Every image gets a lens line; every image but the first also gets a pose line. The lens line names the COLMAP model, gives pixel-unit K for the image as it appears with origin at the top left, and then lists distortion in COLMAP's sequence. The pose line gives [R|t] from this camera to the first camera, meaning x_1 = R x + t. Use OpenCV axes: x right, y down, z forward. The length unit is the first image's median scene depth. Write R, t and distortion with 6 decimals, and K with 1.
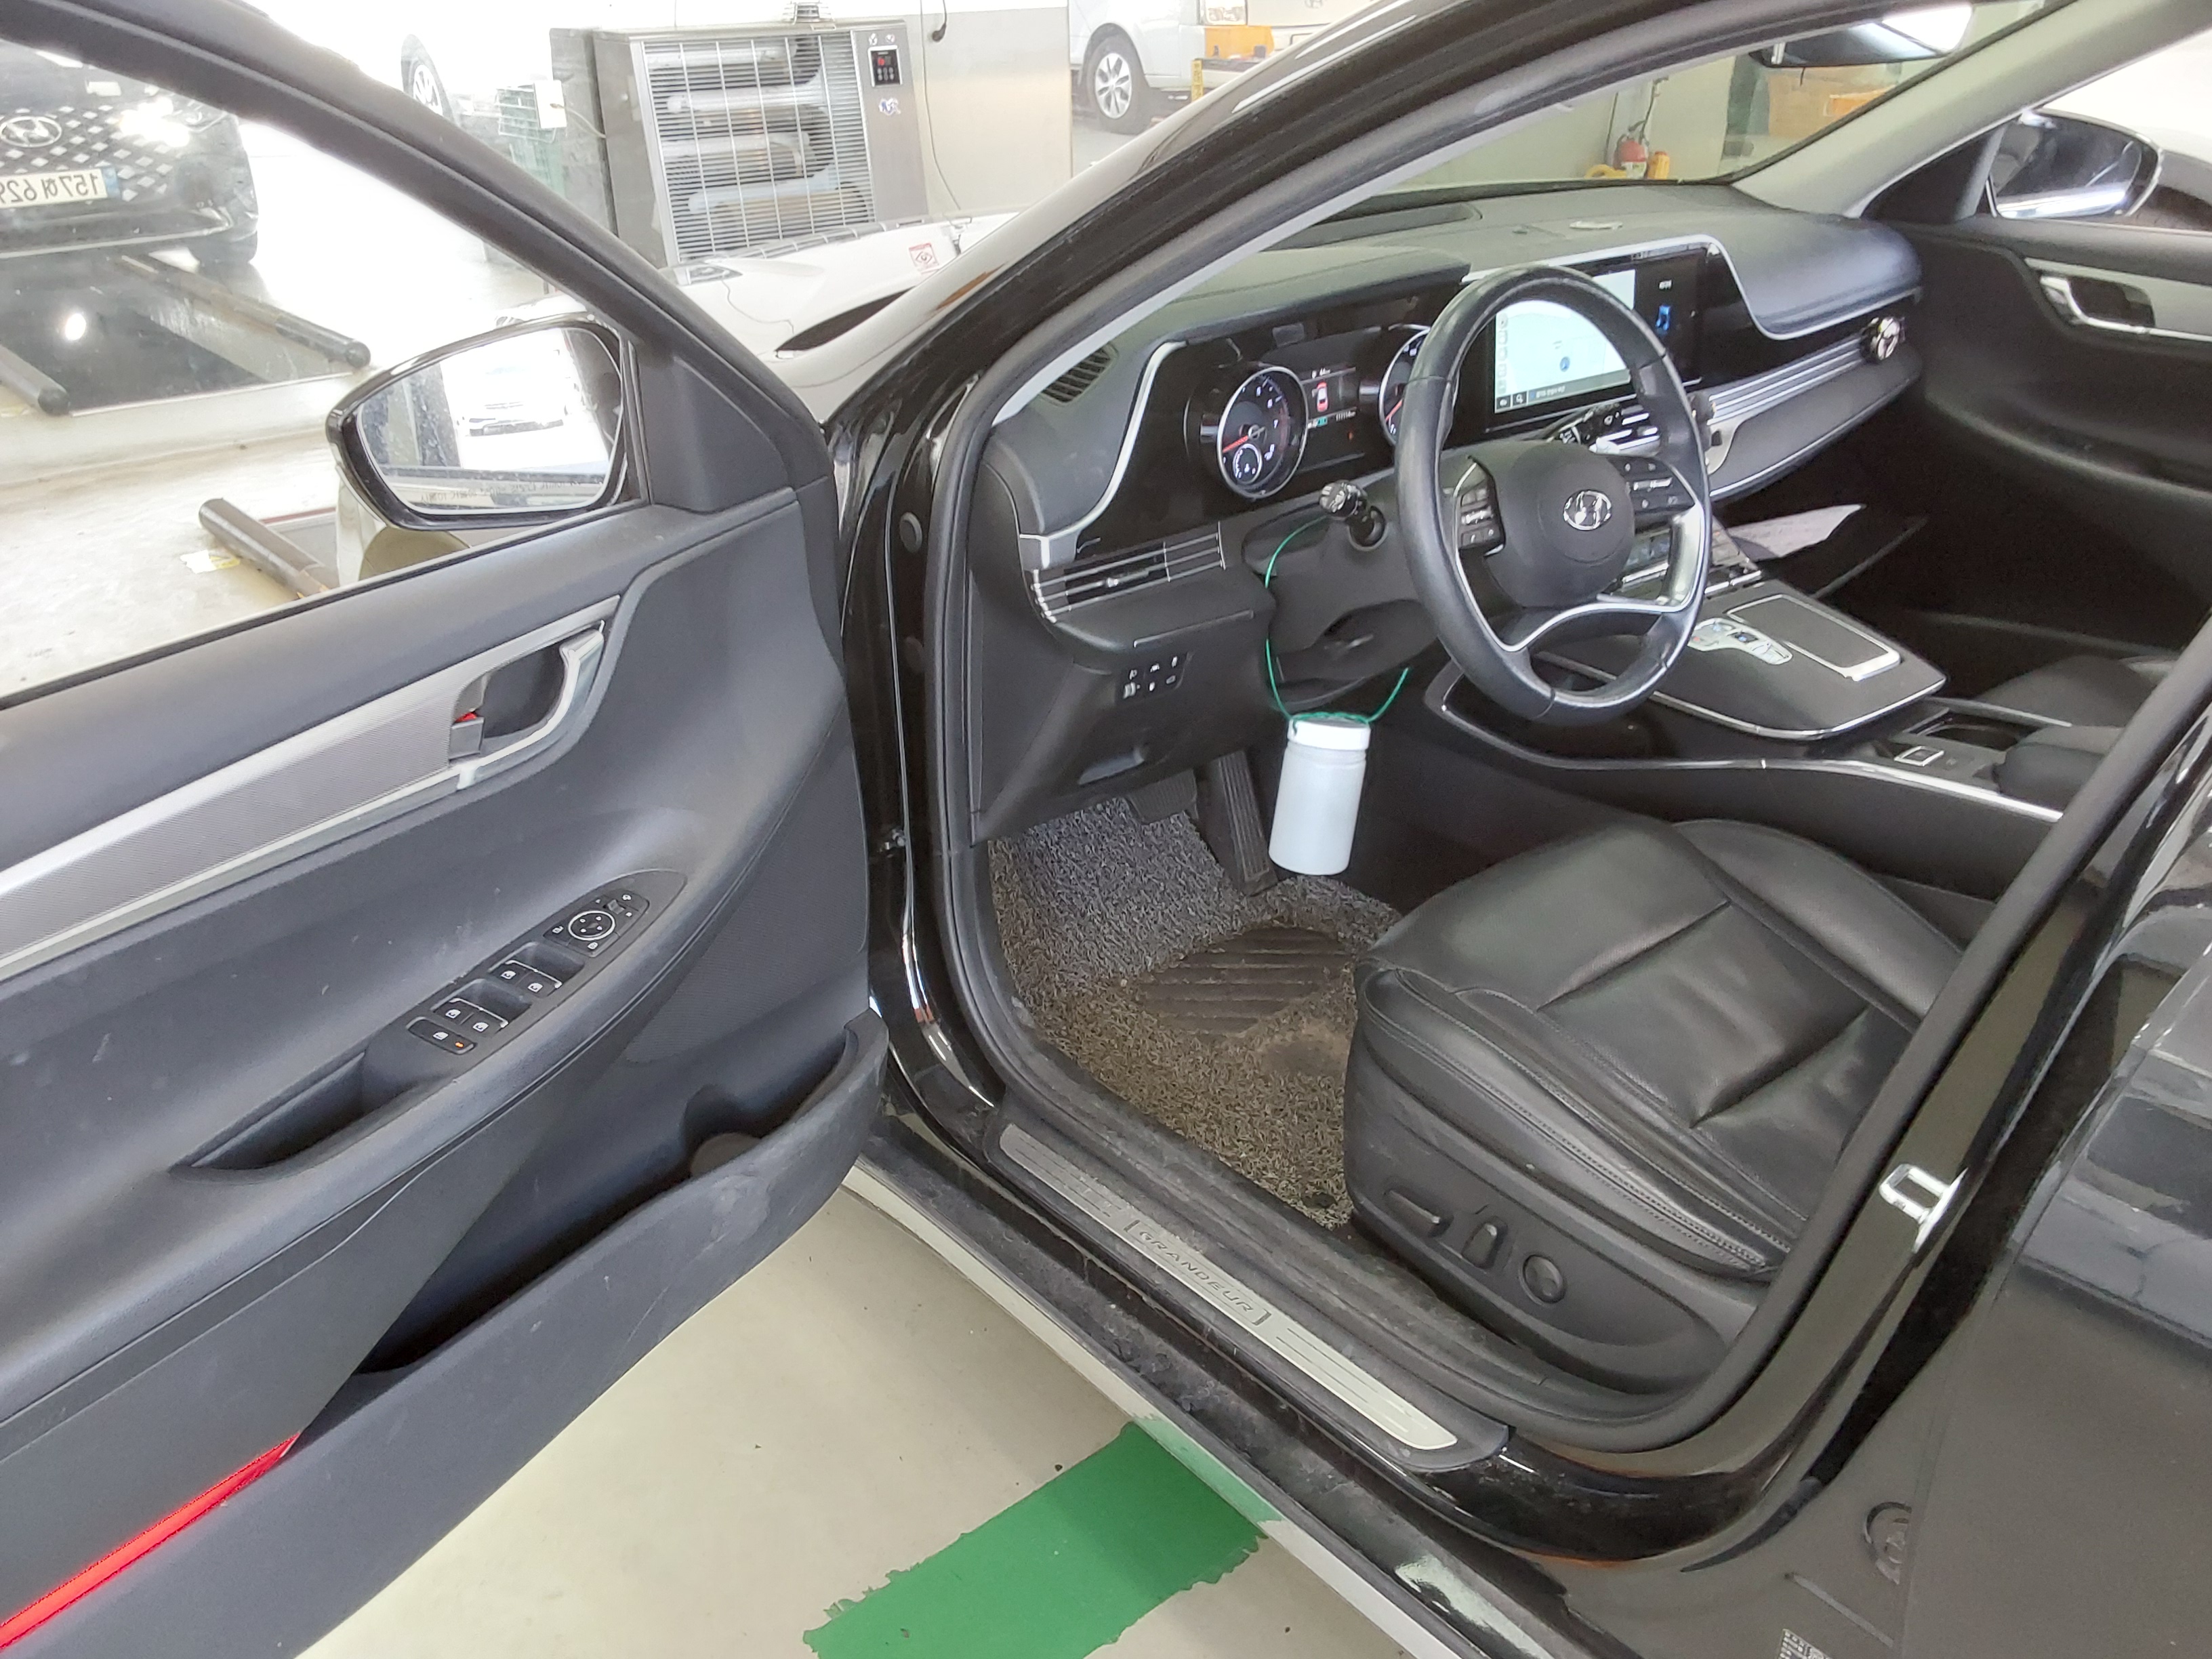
lens RADIAL K [[1805.8, 0, 1106.0], [0, 1805.8, 829.5], [0, 0, 1]] dist [0.110467, -0.128114]
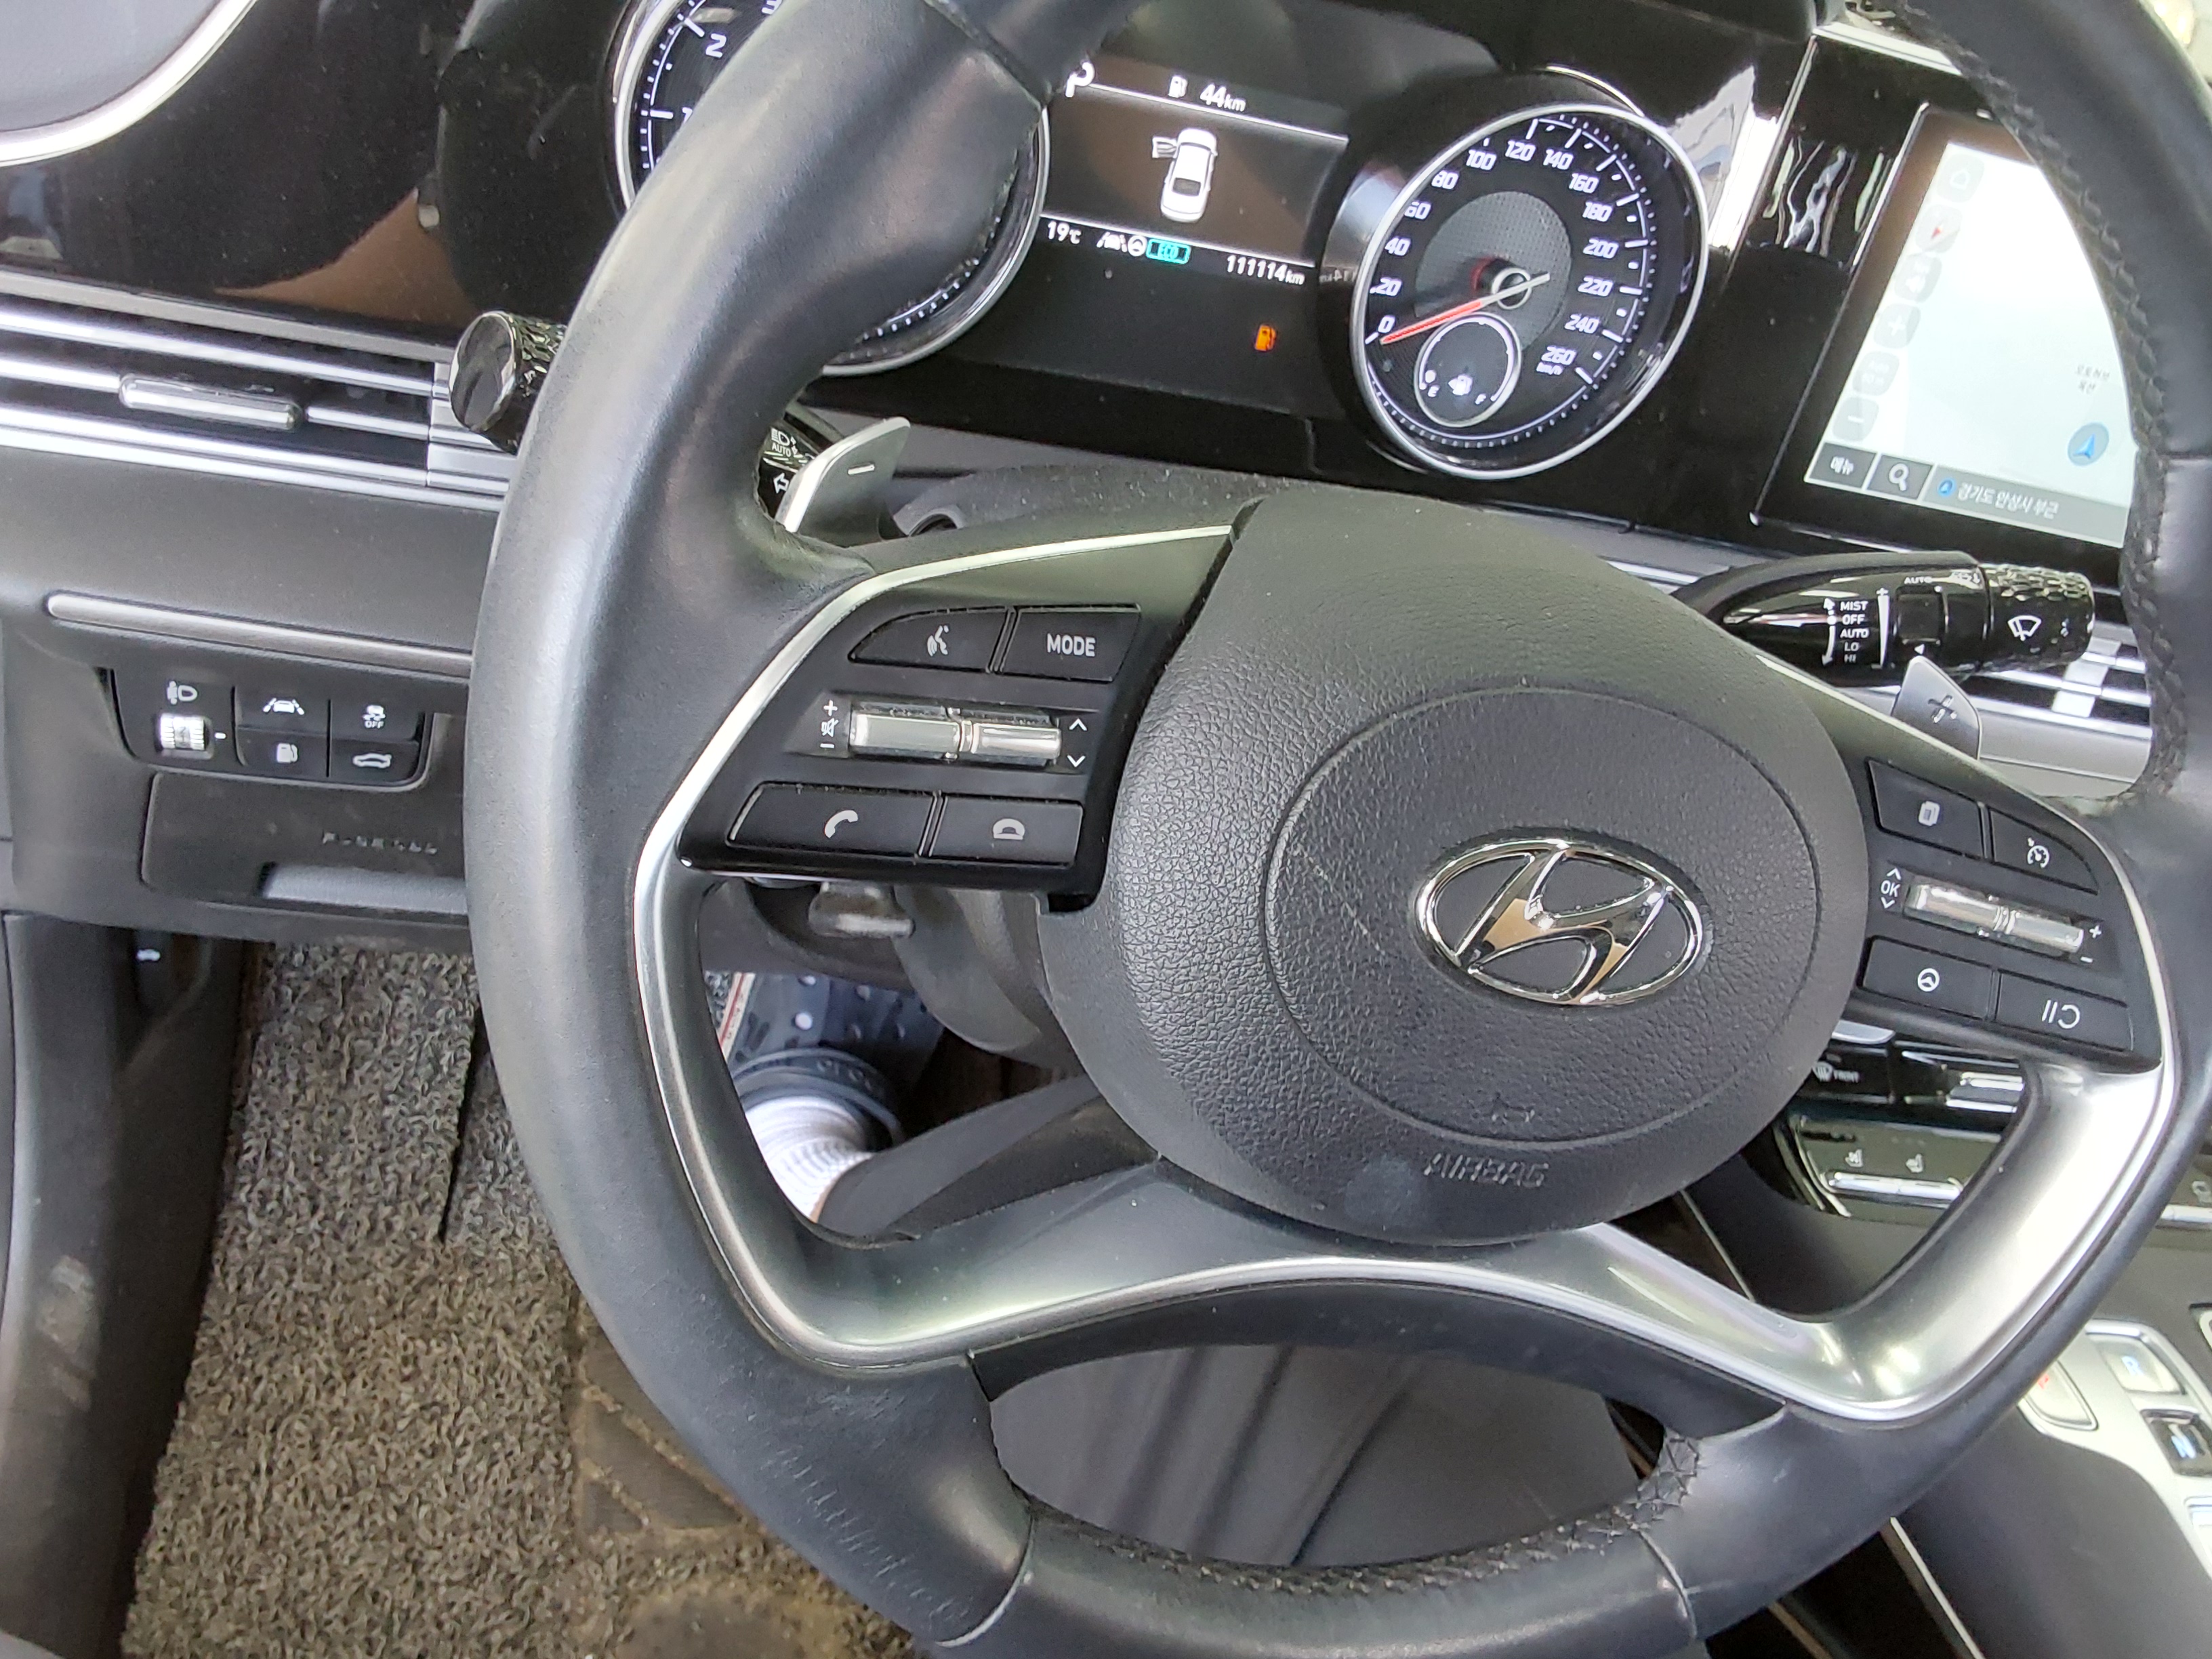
lens RADIAL K [[1805.8, 0, 1106.0], [0, 1805.8, 829.5], [0, 0, 1]] dist [0.110467, -0.128114]
pose [[0.852316, 0.450086, -0.266420, 0.074261], [-0.439421, 0.892476, 0.101965, -0.049465], [0.283667, 0.030165, 0.958448, 0.211908]]
